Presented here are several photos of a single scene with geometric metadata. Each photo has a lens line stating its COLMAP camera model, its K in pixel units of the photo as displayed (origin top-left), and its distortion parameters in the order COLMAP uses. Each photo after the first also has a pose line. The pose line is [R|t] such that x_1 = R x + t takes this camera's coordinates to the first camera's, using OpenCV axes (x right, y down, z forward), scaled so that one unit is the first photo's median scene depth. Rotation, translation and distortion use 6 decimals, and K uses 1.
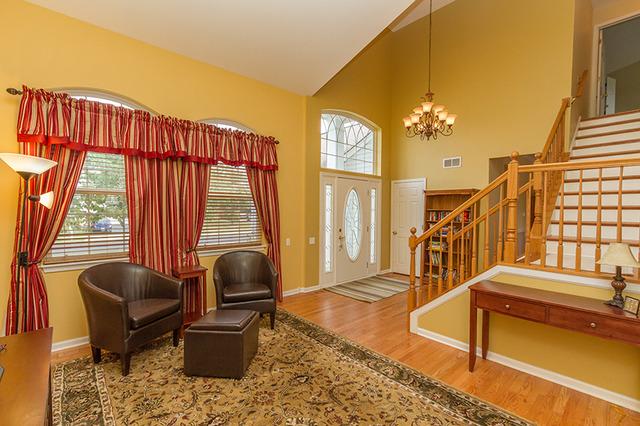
lens RADIAL K [[289.8, 0, 320.6], [0, 289.8, 218.2], [0, 0, 1]] dist [0.003856, -0.000419]
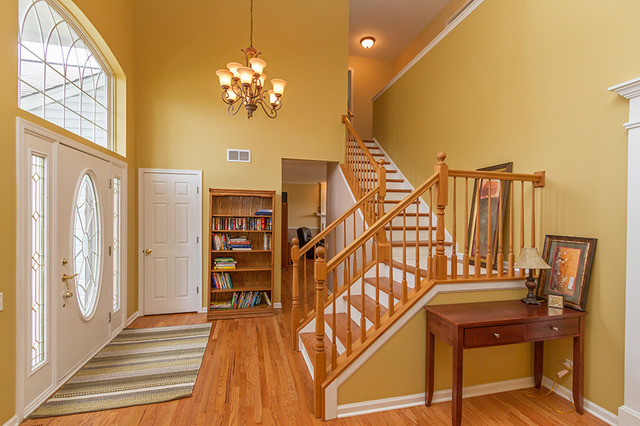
lens RADIAL K [[289.8, 0, 320.6], [0, 289.8, 218.2], [0, 0, 1]] dist [0.003856, -0.000419]
pose [[0.482869, -0.012050, 0.875610, -0.130421], [0.022840, 0.999738, 0.001163, -0.016903], [-0.875395, 0.019437, 0.483018, 0.423354]]
